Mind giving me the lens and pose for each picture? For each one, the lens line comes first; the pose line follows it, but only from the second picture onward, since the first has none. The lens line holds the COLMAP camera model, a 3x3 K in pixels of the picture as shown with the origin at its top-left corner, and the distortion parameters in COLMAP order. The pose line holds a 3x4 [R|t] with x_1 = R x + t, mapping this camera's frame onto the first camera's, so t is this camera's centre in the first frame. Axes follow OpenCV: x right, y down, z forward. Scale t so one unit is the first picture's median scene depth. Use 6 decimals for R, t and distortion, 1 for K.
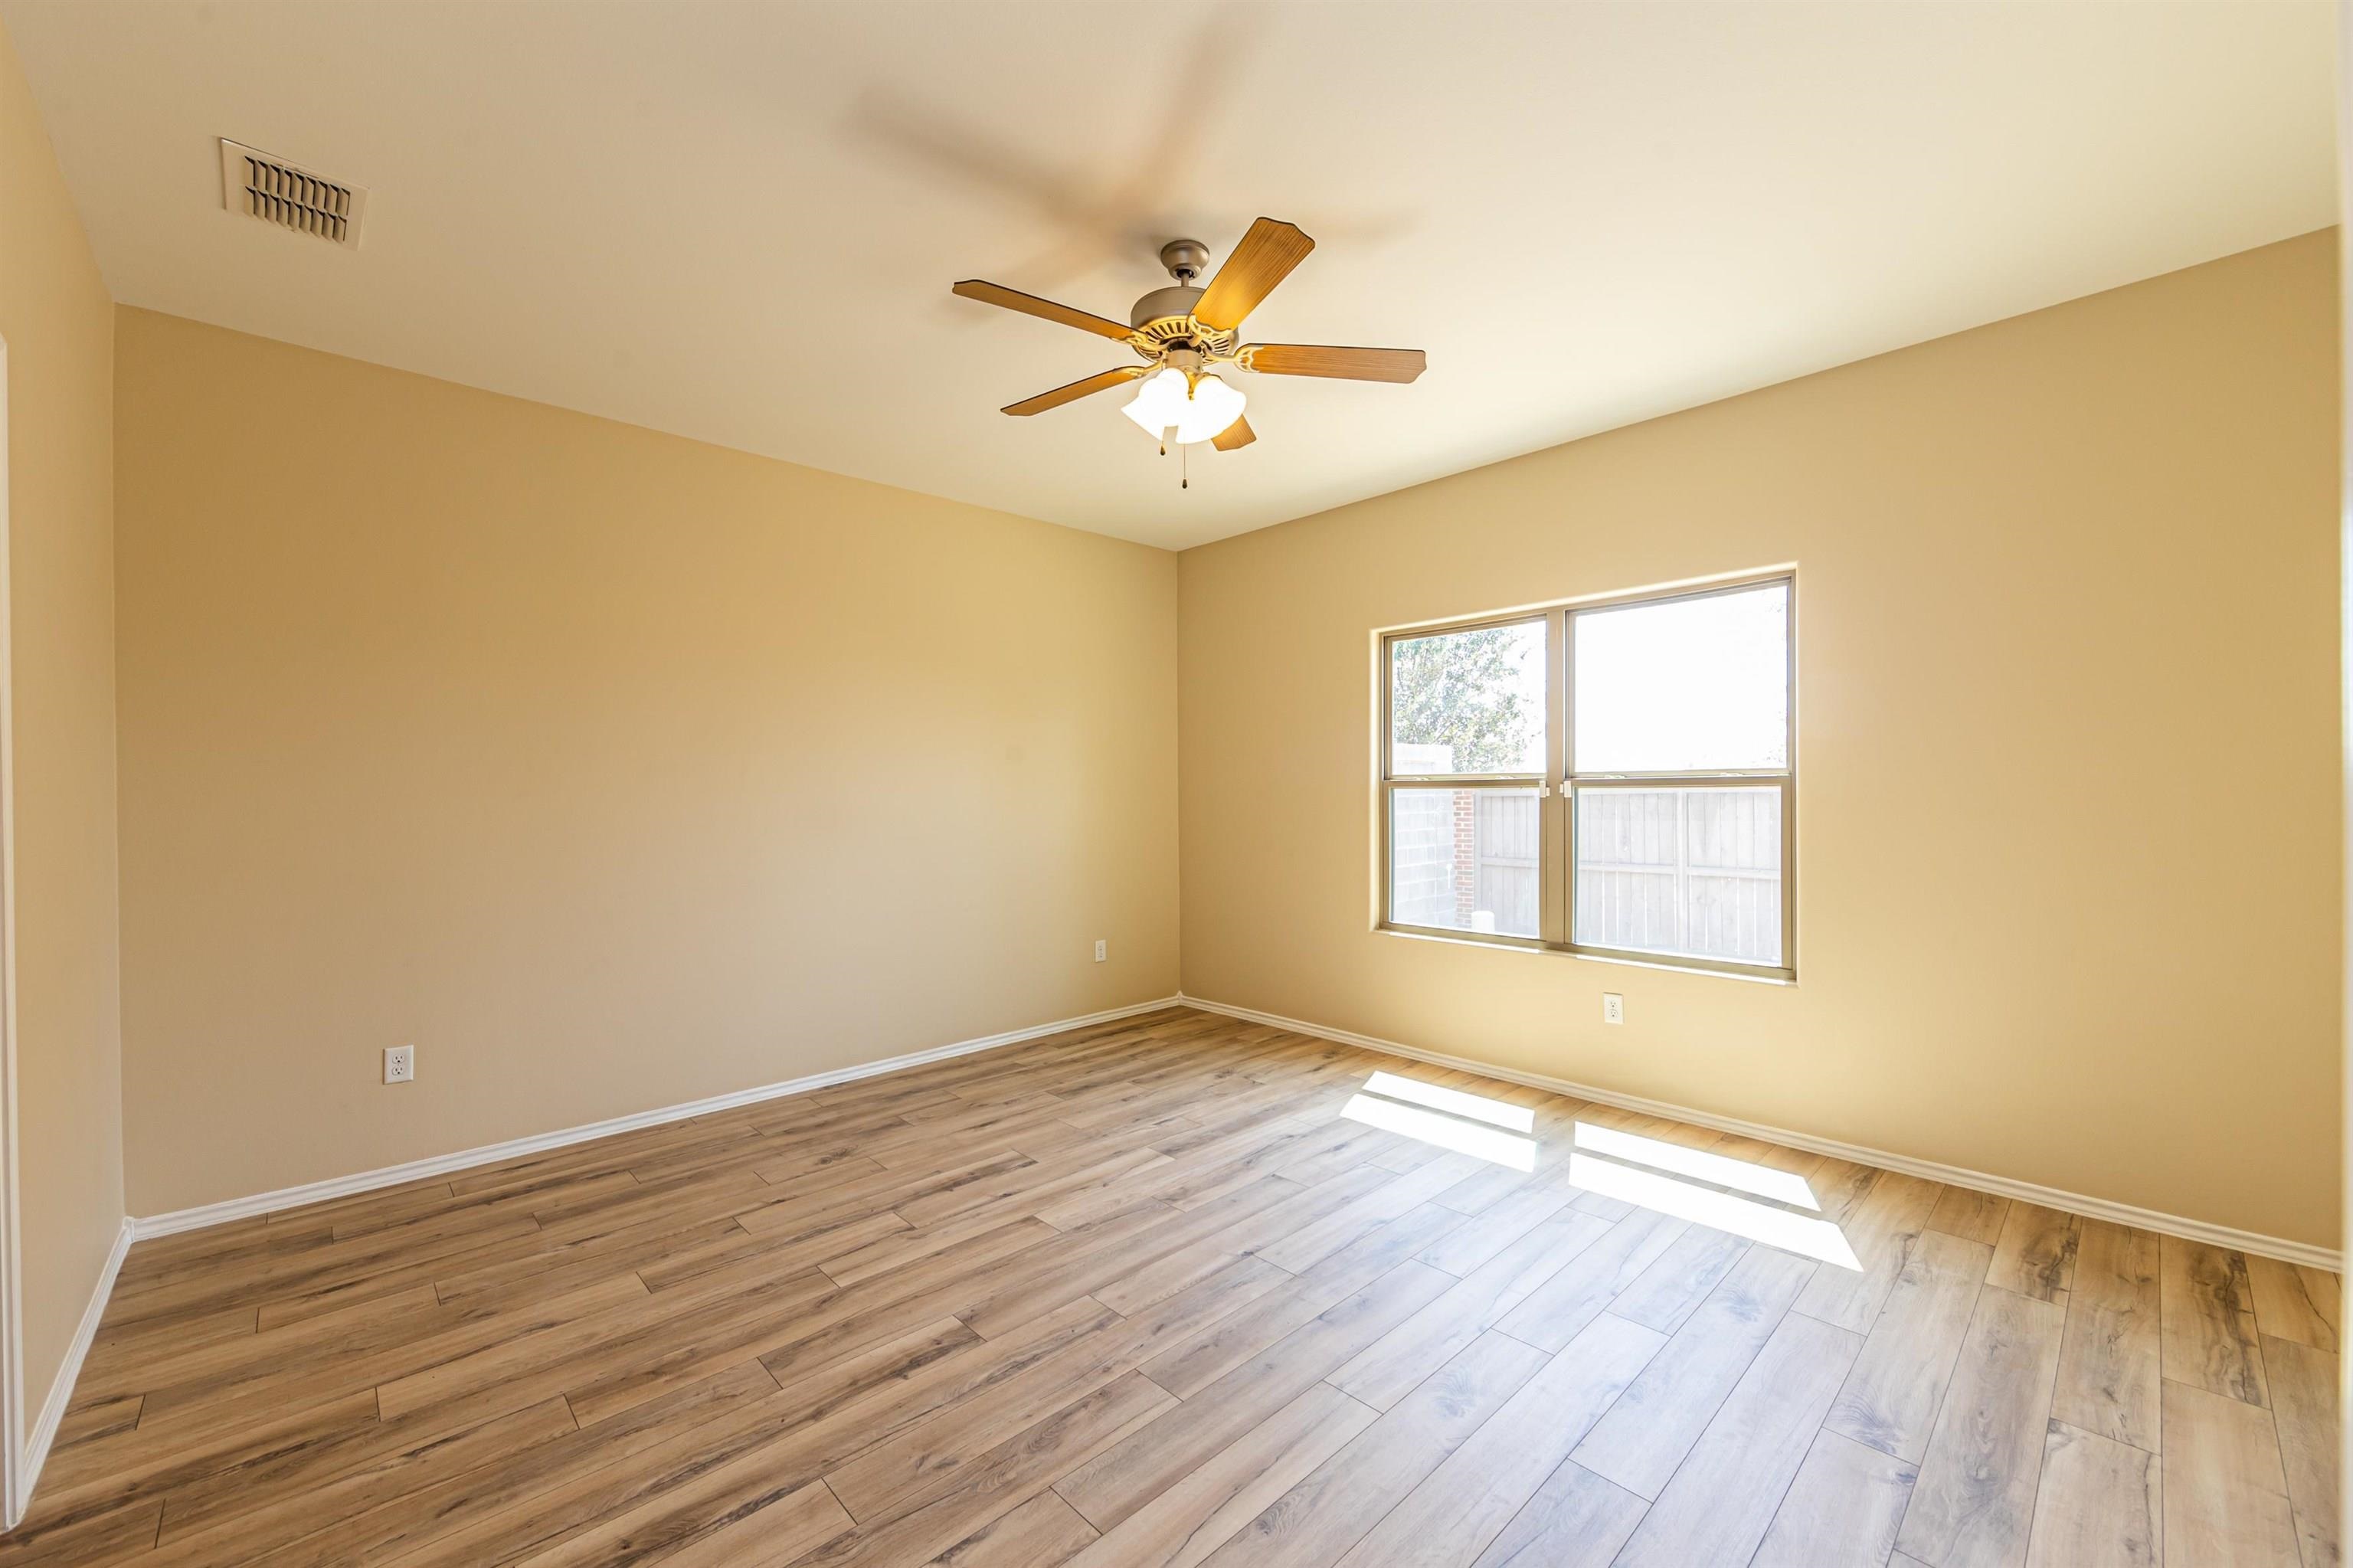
lens RADIAL K [[926.0, 0, 1172.2], [0, 926.0, 791.8], [0, 0, 1]] dist [-0.011454, -0.000149]
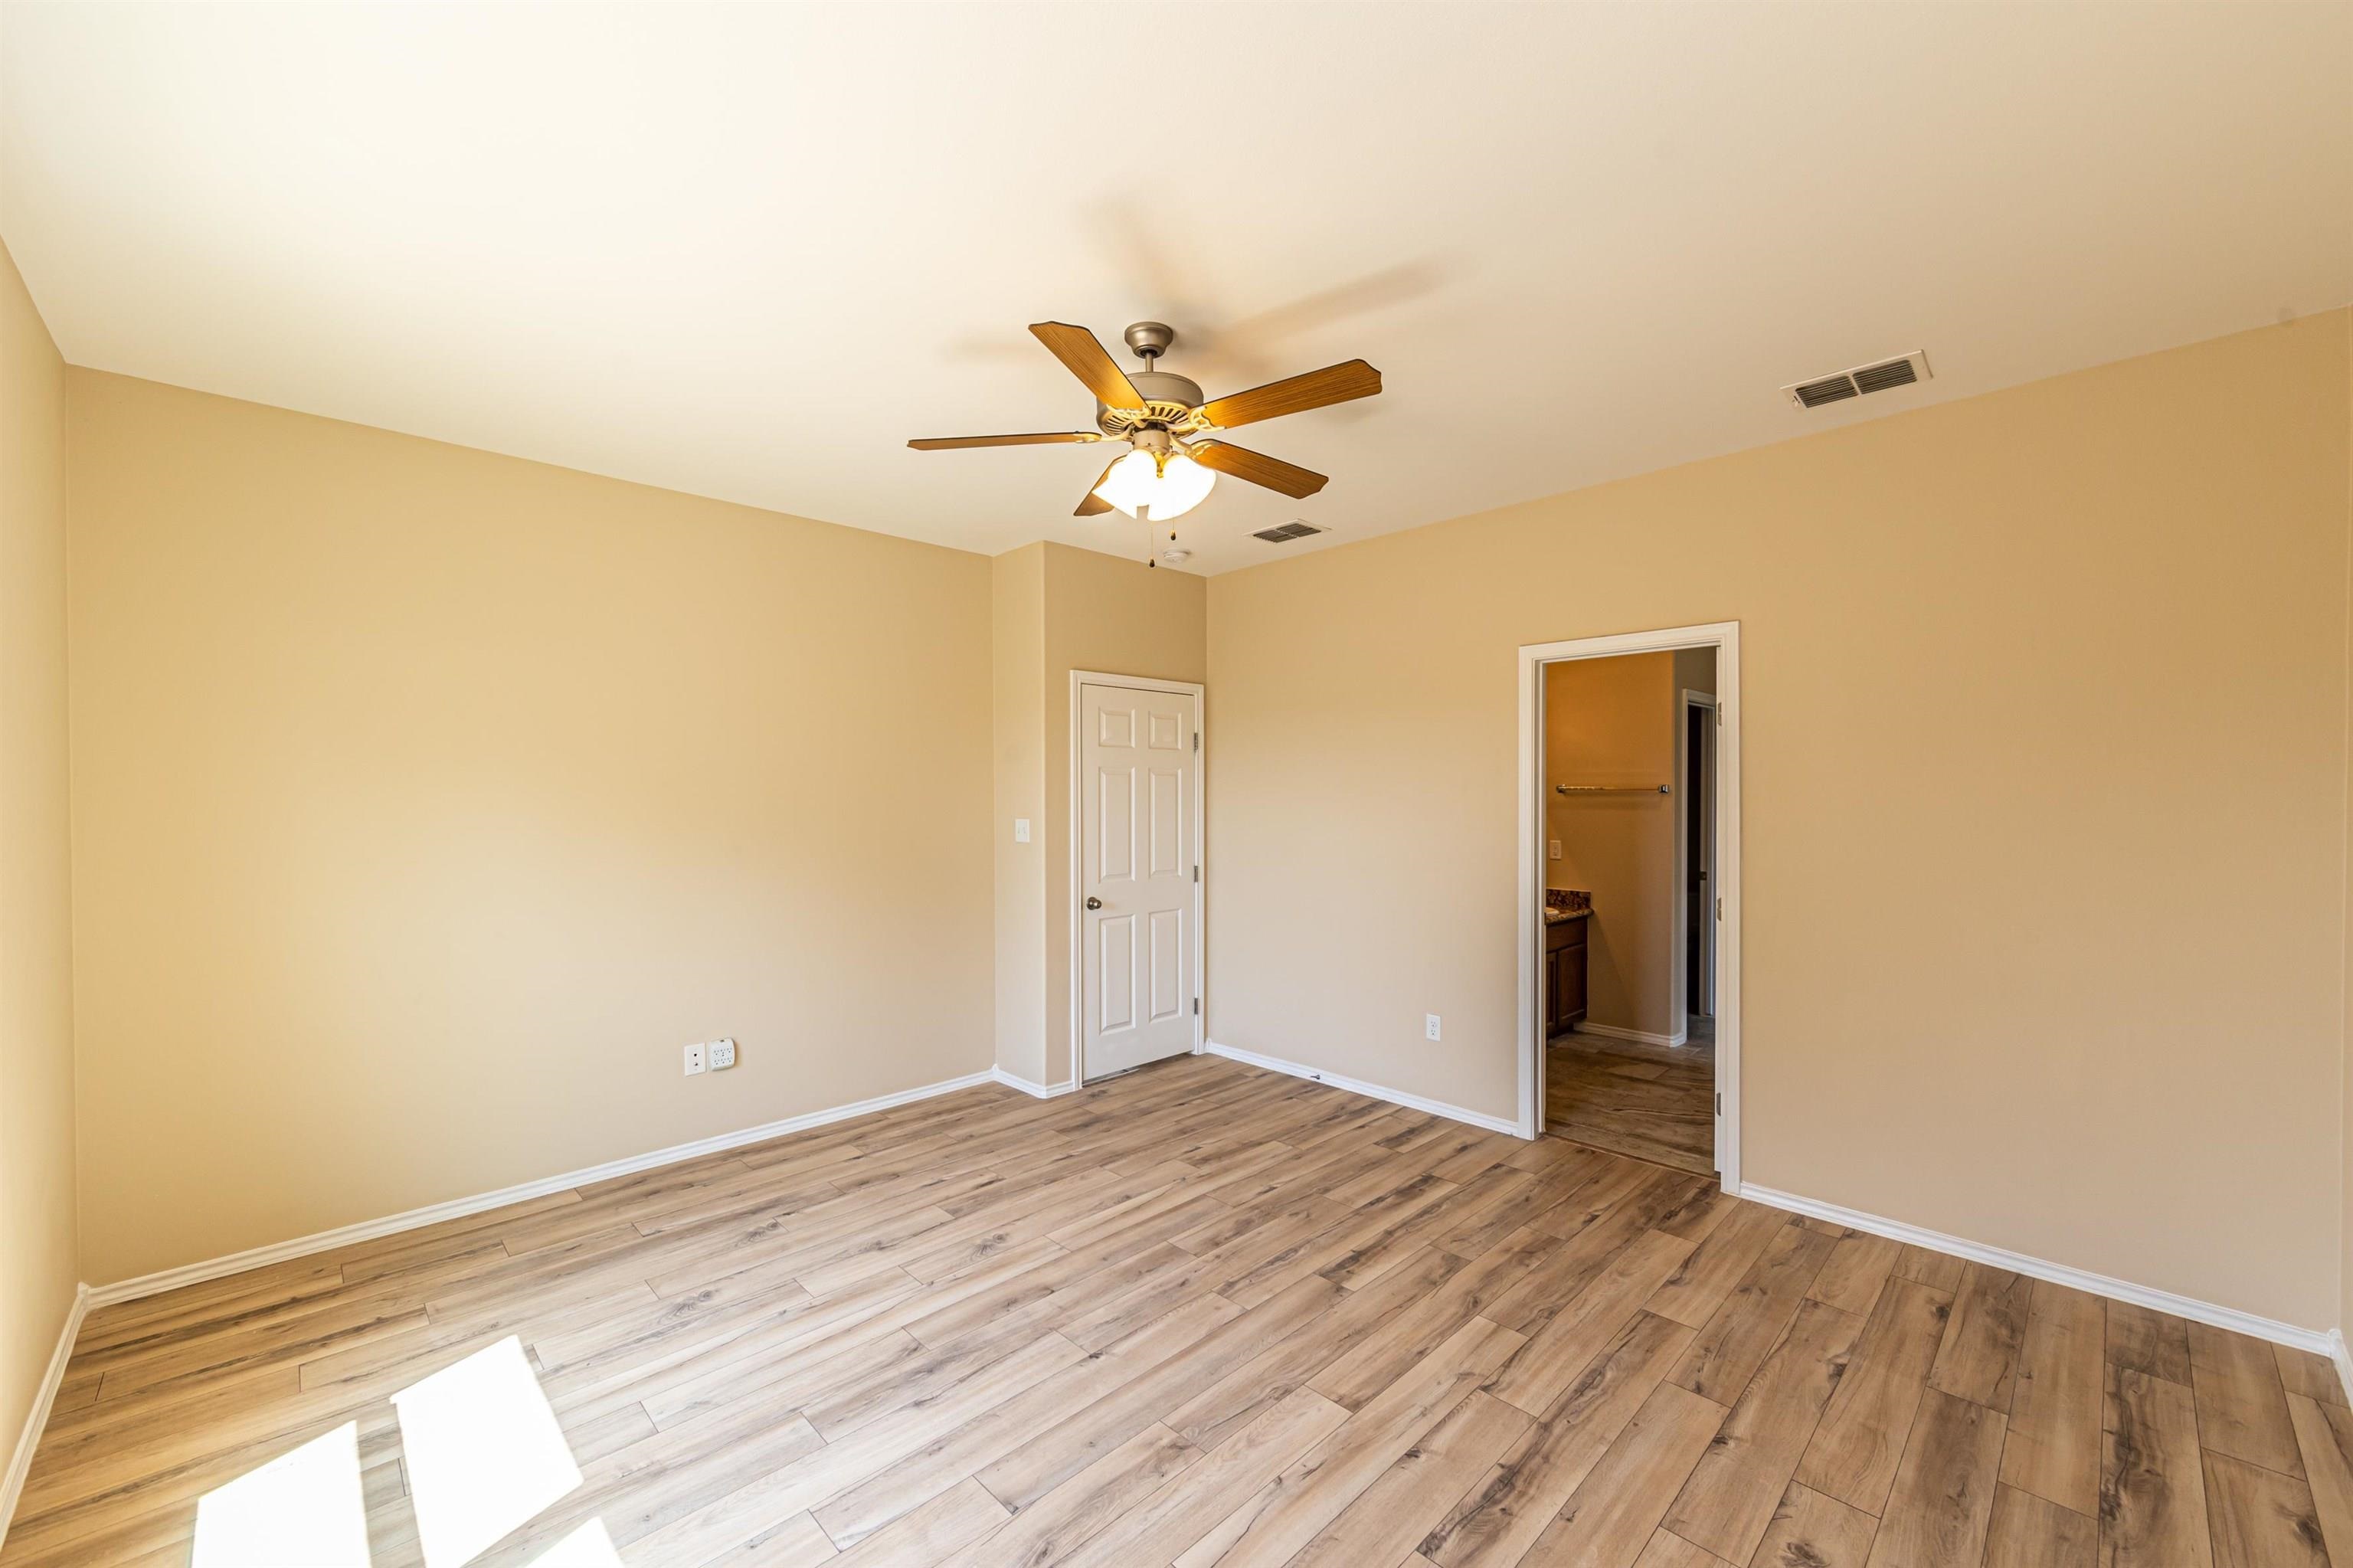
lens RADIAL K [[926.0, 0, 1176.4], [0, 926.0, 794.7], [0, 0, 1]] dist [-0.011454, -0.000149]
pose [[-0.999814, 0.012257, -0.014878, 0.005697], [0.012288, 0.999922, -0.002034, -0.081540], [0.014851, -0.002217, -0.999887, 2.086317]]
